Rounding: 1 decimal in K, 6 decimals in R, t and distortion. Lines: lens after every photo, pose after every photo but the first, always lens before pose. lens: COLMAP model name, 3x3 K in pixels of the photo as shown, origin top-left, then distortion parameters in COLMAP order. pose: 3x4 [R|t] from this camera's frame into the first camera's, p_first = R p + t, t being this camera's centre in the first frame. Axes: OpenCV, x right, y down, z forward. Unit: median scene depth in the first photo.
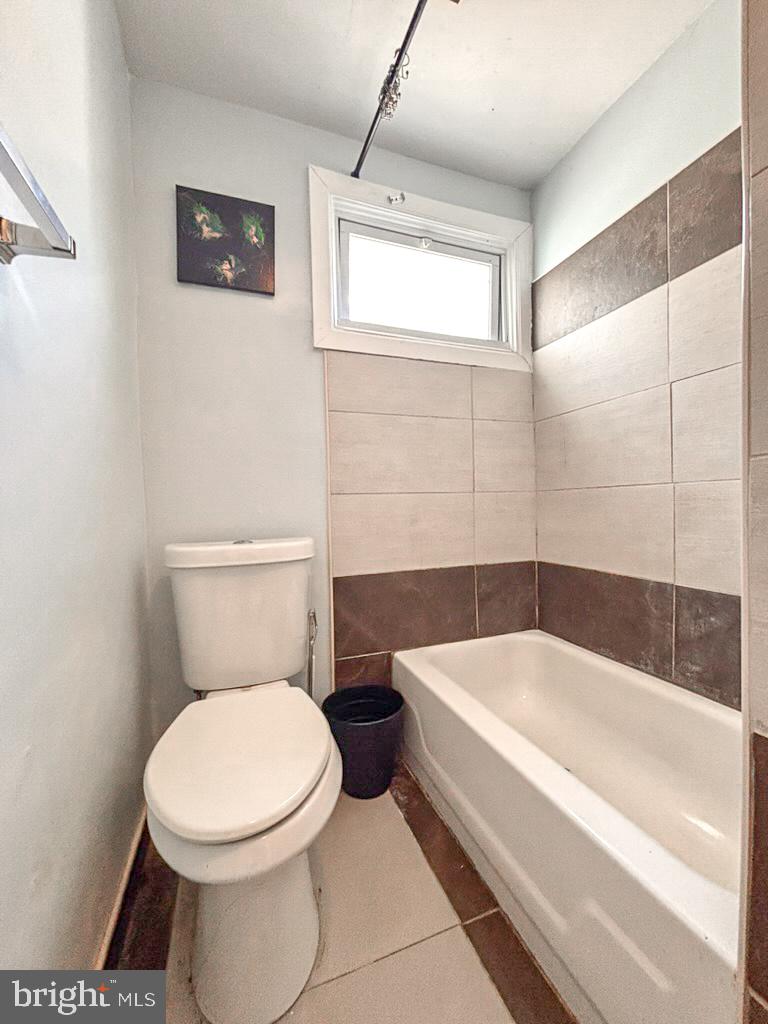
lens RADIAL K [[414.8, 0, 386.6], [0, 414.8, 510.7], [0, 0, 1]] dist [0.001105, 0.001995]
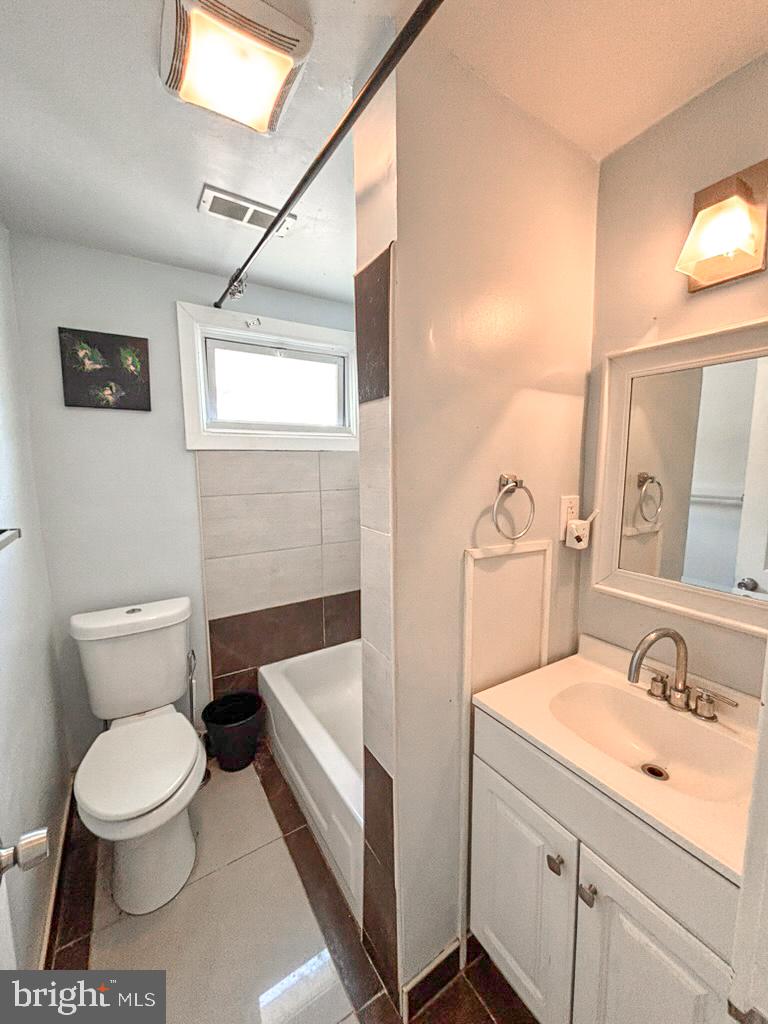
lens RADIAL K [[414.8, 0, 385.0], [0, 414.8, 513.1], [0, 0, 1]] dist [0.001105, 0.001995]
pose [[0.979099, -0.011379, 0.203066, 0.173474], [-0.010304, 0.994376, 0.105403, -0.361057], [-0.203123, -0.105292, 0.973476, -0.426531]]
